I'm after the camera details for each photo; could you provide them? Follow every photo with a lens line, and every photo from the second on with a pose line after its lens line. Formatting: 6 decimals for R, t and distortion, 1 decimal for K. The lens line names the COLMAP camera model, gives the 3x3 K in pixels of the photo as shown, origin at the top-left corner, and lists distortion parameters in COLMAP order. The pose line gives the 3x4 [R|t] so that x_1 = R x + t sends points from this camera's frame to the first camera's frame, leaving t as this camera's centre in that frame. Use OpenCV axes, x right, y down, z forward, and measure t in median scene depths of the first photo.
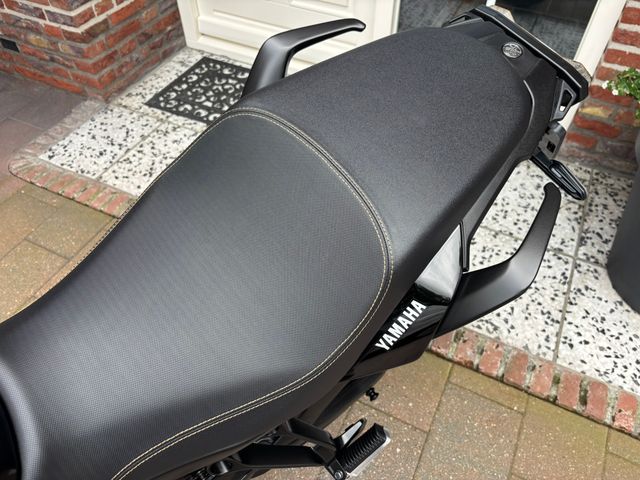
lens RADIAL K [[491.7, 0, 321.6], [0, 491.7, 234.8], [0, 0, 1]] dist [0.023145, -0.051896]
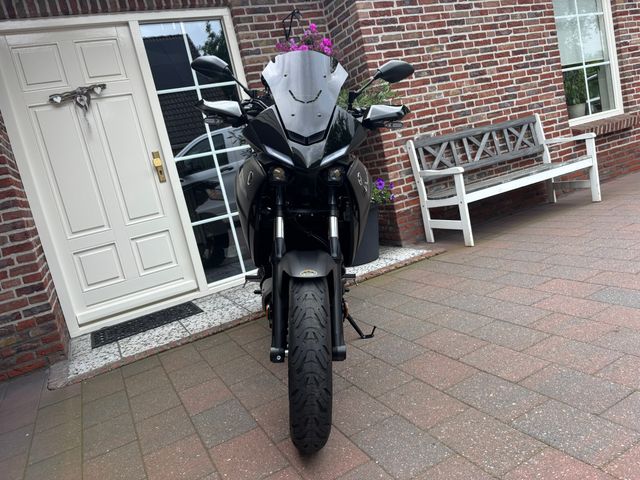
lens RADIAL K [[491.7, 0, 331.1], [0, 491.7, 236.6], [0, 0, 1]] dist [0.023145, -0.051896]
pose [[0.564755, -0.246001, 0.787741, -1.207003], [0.739934, 0.573634, -0.351343, 0.705455], [-0.365445, 0.781298, 0.505987, -0.354564]]
